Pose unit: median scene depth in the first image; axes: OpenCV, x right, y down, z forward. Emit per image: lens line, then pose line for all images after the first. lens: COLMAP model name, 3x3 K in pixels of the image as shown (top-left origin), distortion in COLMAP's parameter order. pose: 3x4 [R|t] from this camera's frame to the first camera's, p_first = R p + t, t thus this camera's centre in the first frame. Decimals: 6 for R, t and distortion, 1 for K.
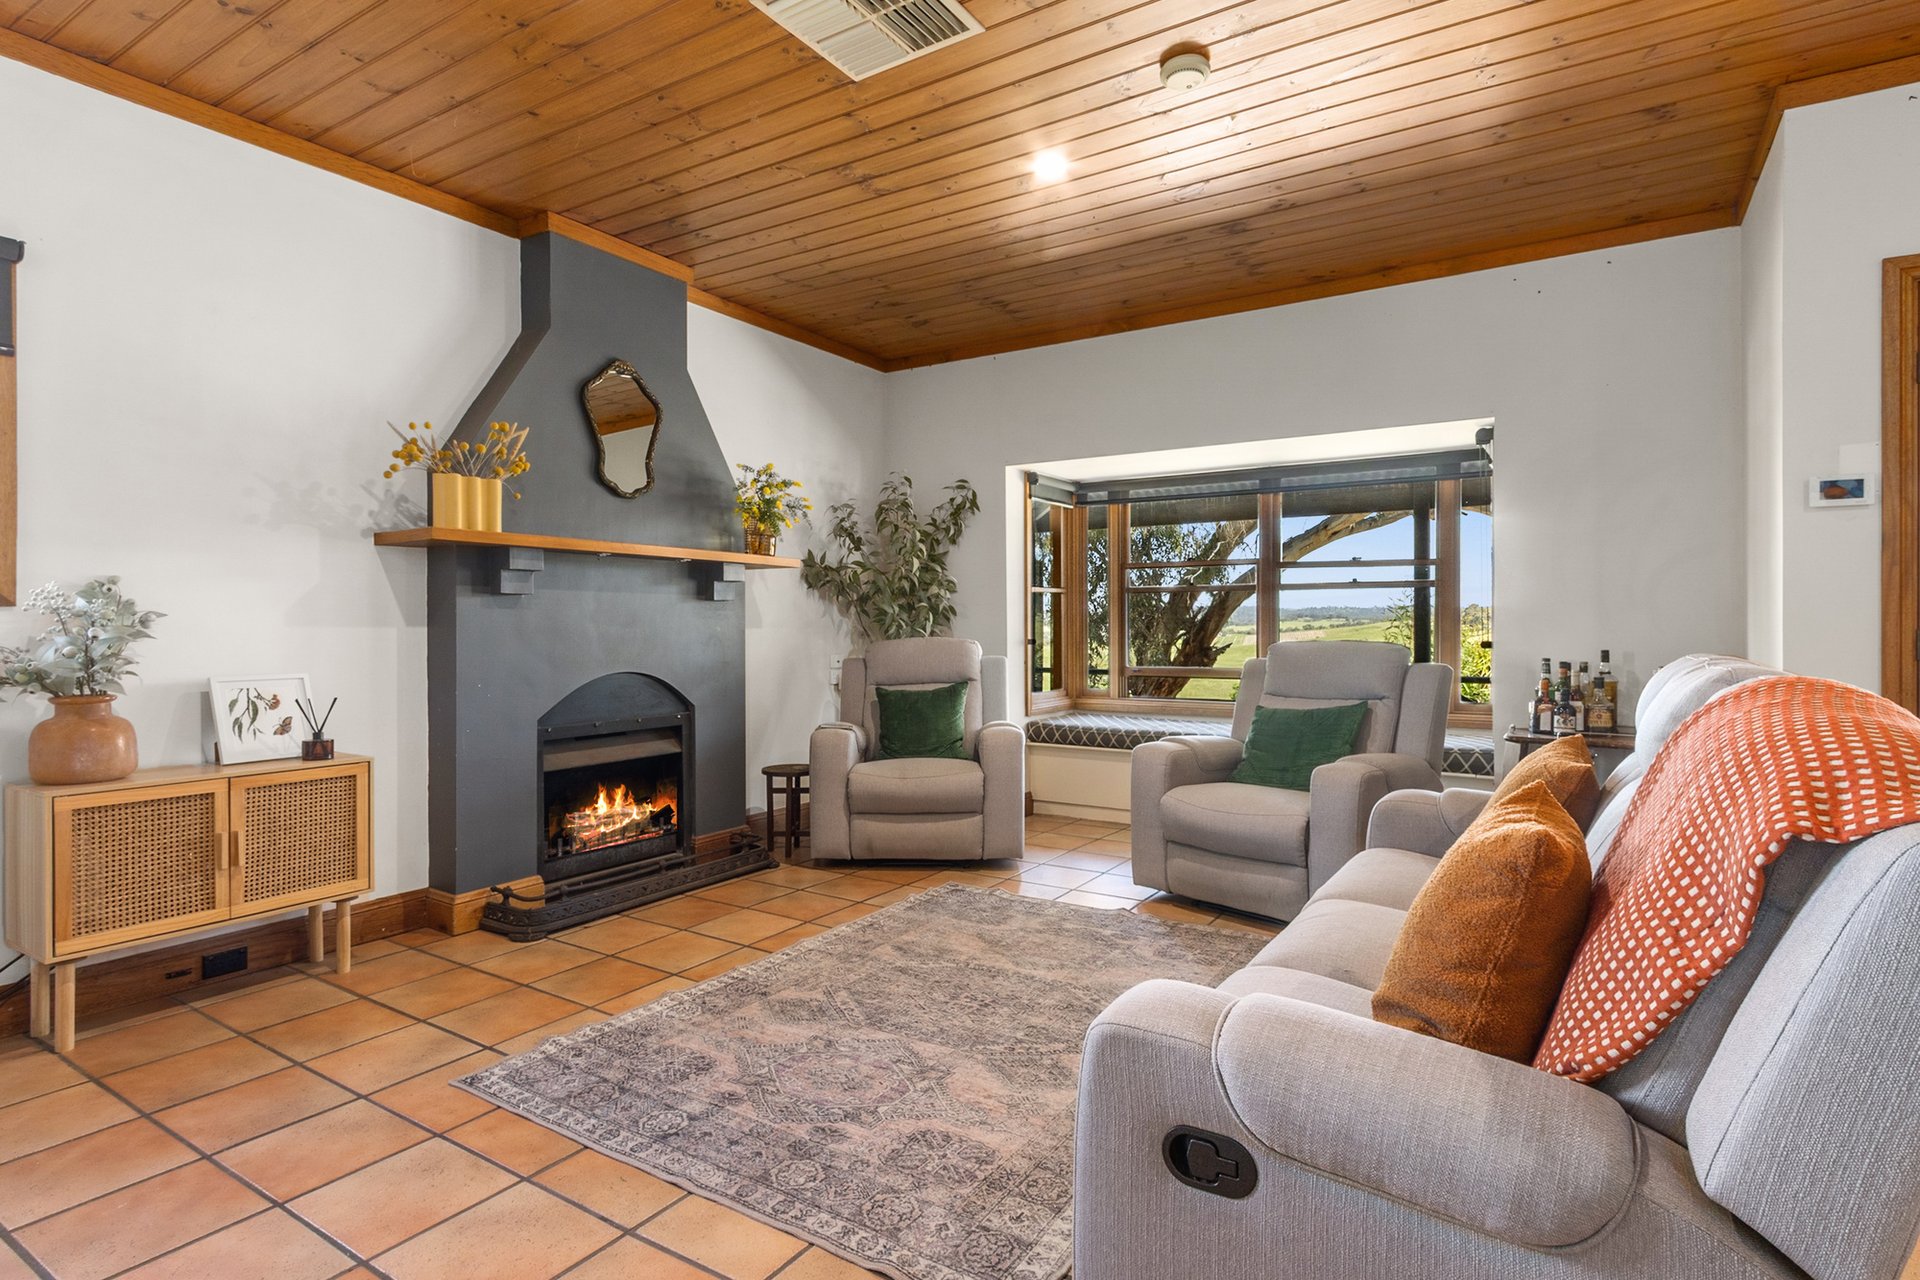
lens RADIAL K [[989.3, 0, 981.1], [0, 989.3, 635.0], [0, 0, 1]] dist [0.004833, -0.001174]
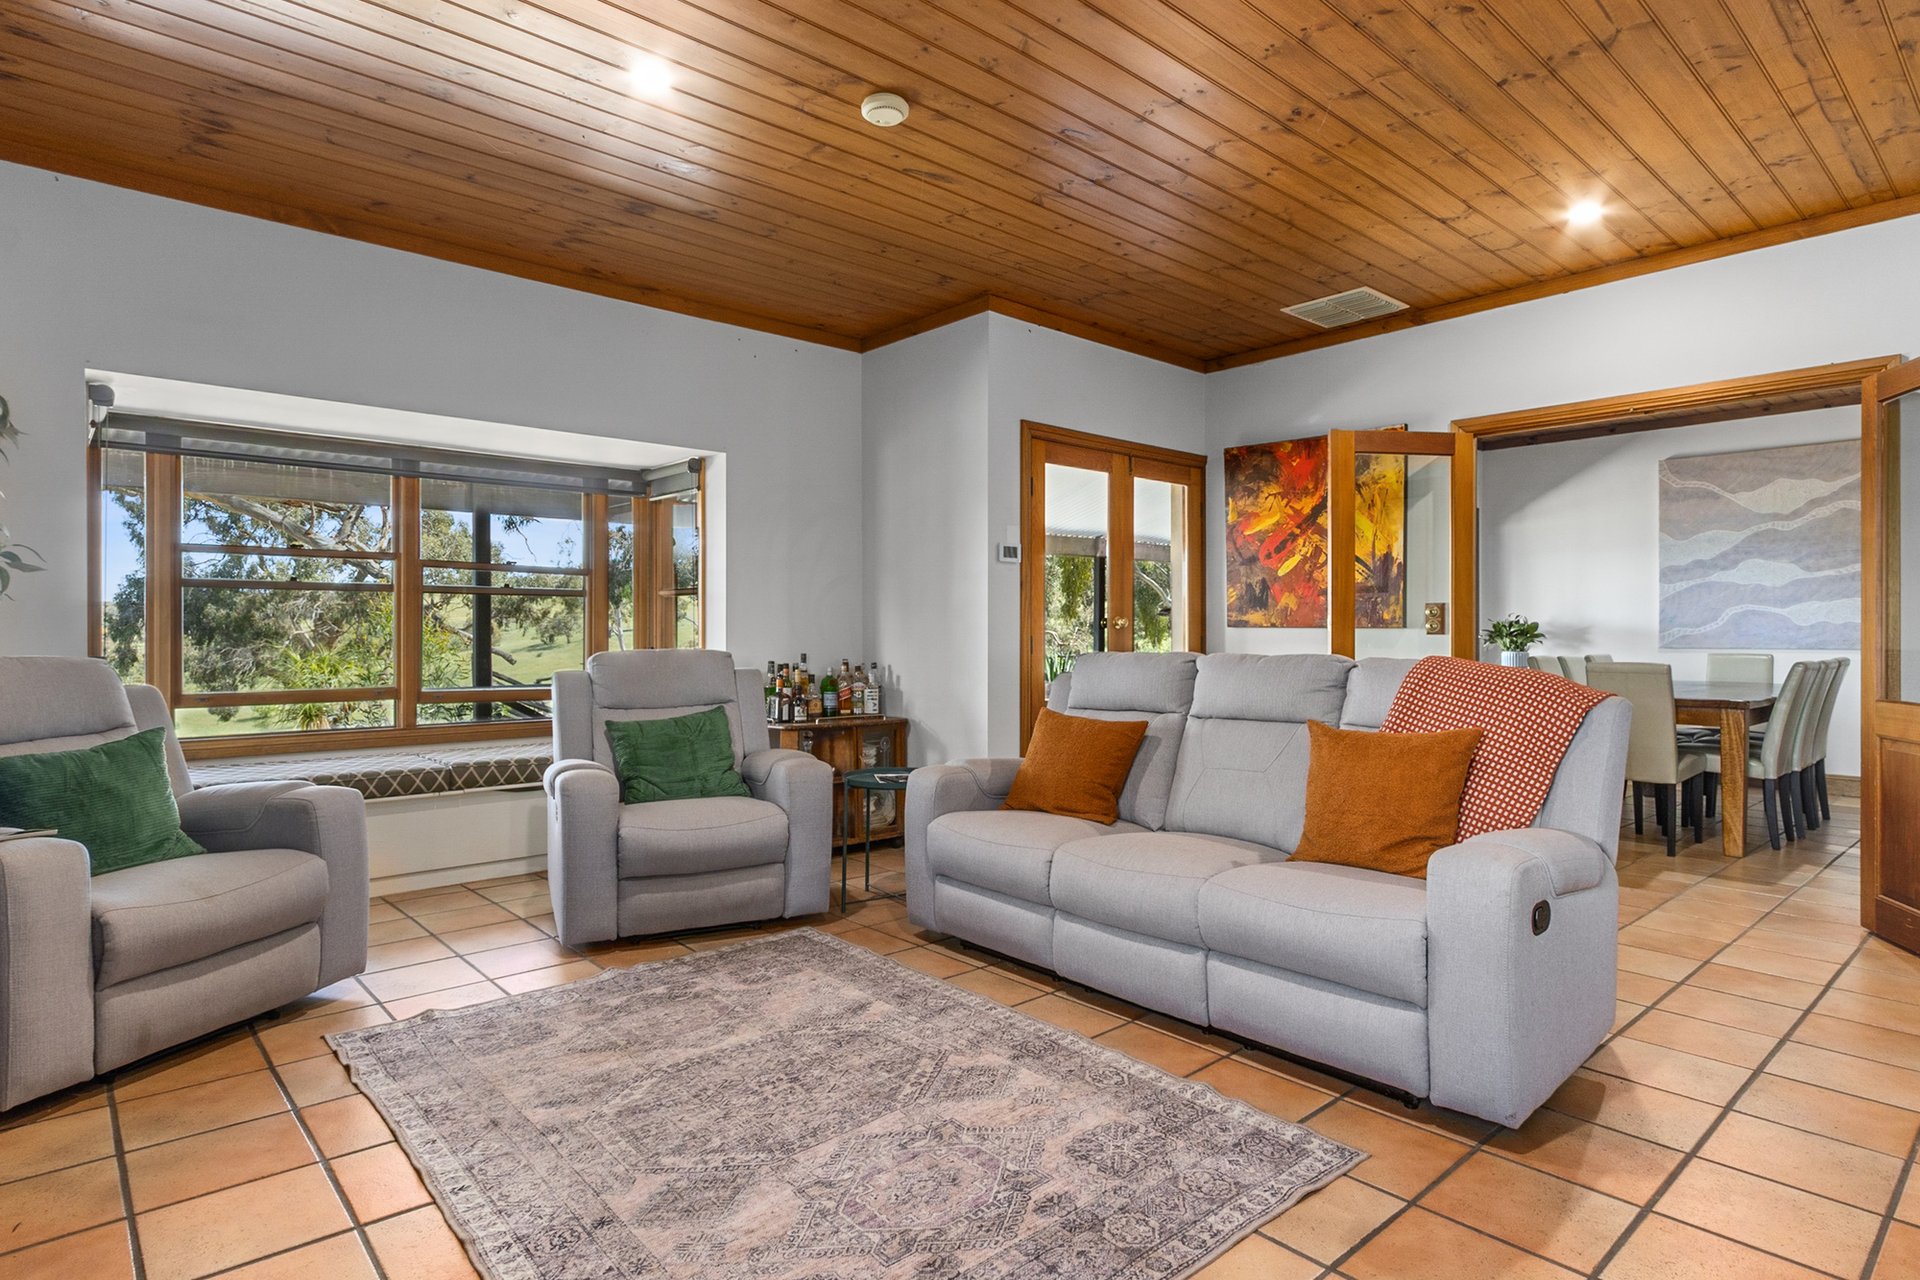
lens RADIAL K [[989.3, 0, 981.1], [0, 989.3, 635.0], [0, 0, 1]] dist [0.004833, -0.001174]
pose [[0.283949, -0.001191, 0.958839, -0.660828], [0.009226, 0.999956, -0.001490, -0.005228], [-0.958795, 0.009269, 0.283948, 0.517329]]
